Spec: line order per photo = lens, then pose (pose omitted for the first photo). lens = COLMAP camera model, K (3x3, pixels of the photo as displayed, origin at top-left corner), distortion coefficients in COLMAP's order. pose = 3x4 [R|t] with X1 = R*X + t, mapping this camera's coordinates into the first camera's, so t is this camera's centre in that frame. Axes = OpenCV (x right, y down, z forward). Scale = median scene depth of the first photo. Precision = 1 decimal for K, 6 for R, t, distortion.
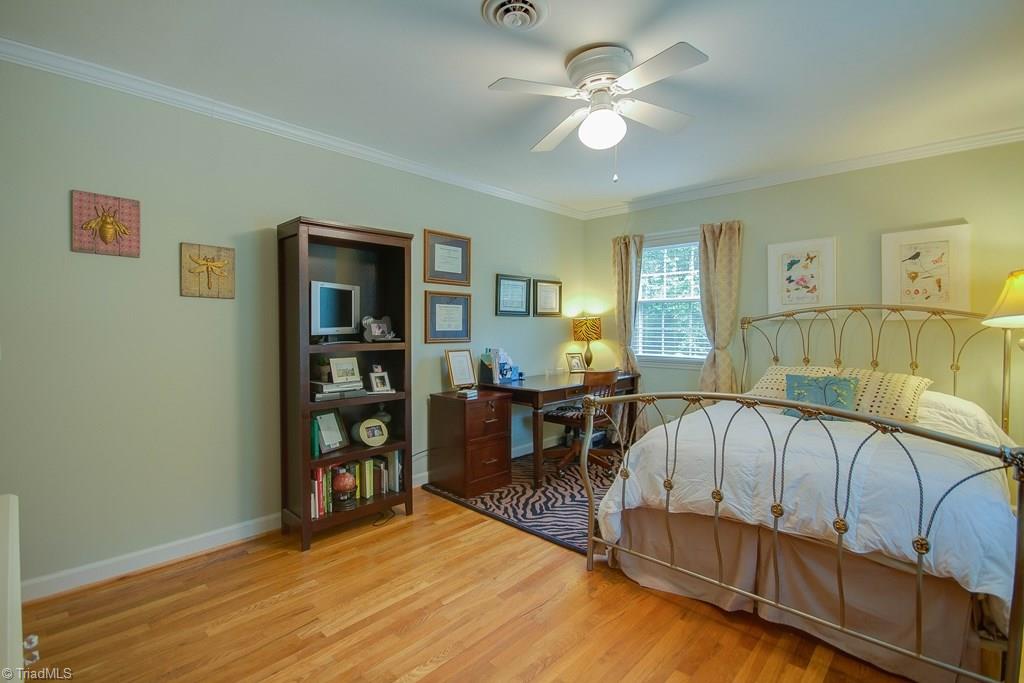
lens RADIAL K [[471.4, 0, 508.8], [0, 471.4, 336.9], [0, 0, 1]] dist [0.001733, -0.008031]
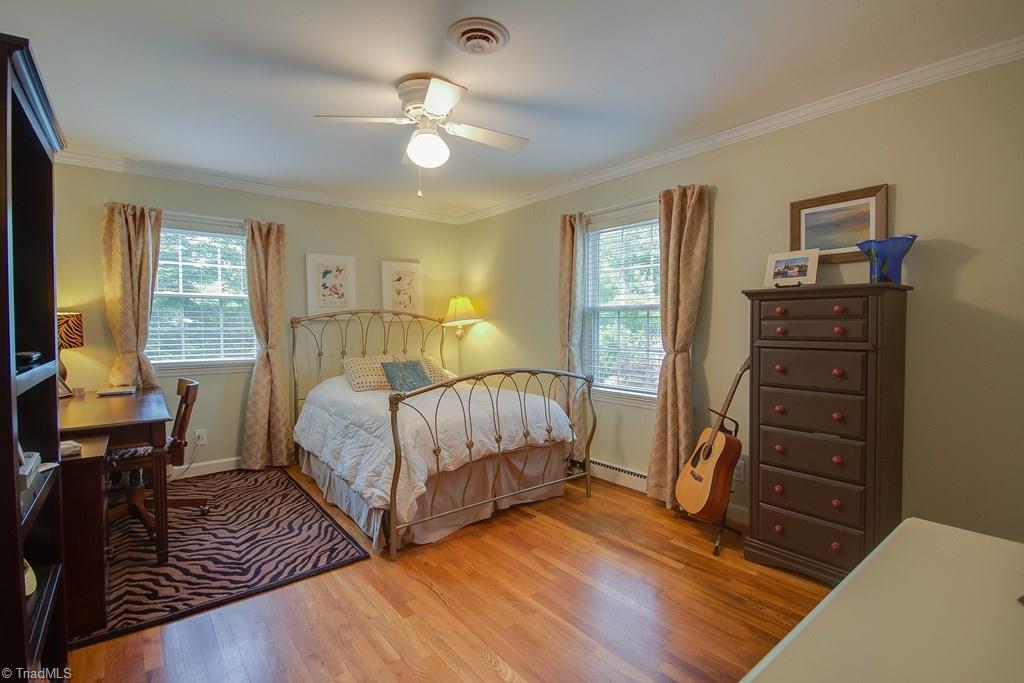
lens RADIAL K [[471.4, 0, 514.7], [0, 471.4, 337.4], [0, 0, 1]] dist [0.001733, -0.008031]
pose [[0.125019, -0.026603, 0.991798, -0.588852], [0.023575, 0.999438, 0.023836, -0.011300], [-0.991874, 0.020402, 0.125576, 0.432100]]
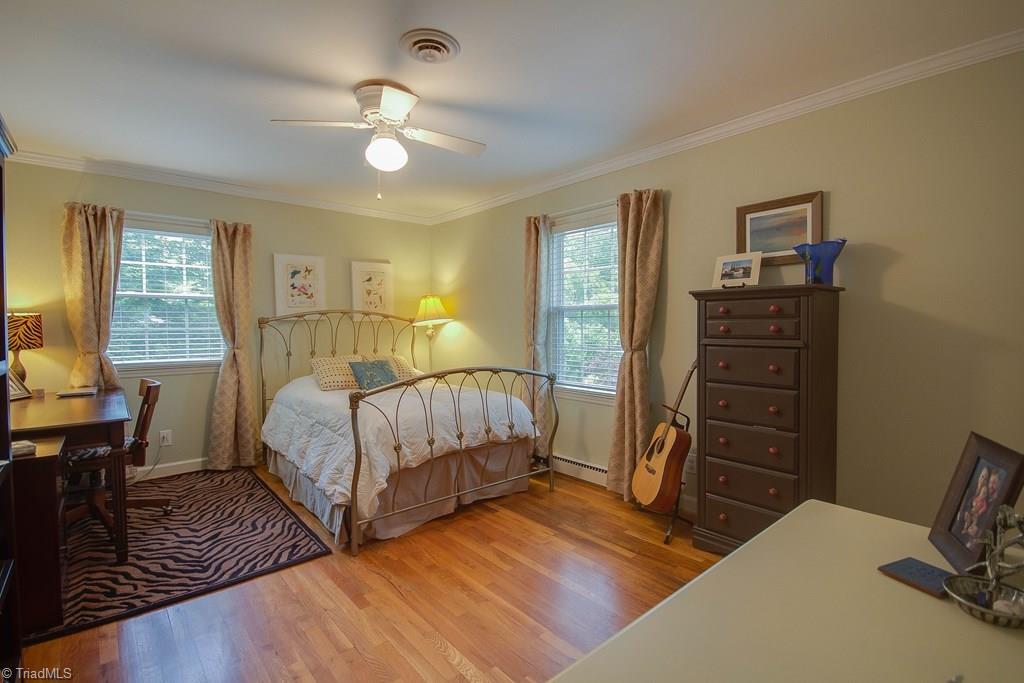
lens RADIAL K [[471.4, 0, 515.0], [0, 471.4, 337.6], [0, 0, 1]] dist [0.001733, -0.008031]
pose [[0.087888, -0.028190, 0.995731, -0.608823], [0.026183, 0.999319, 0.025981, -0.010061], [-0.995786, 0.023788, 0.088566, 0.388465]]
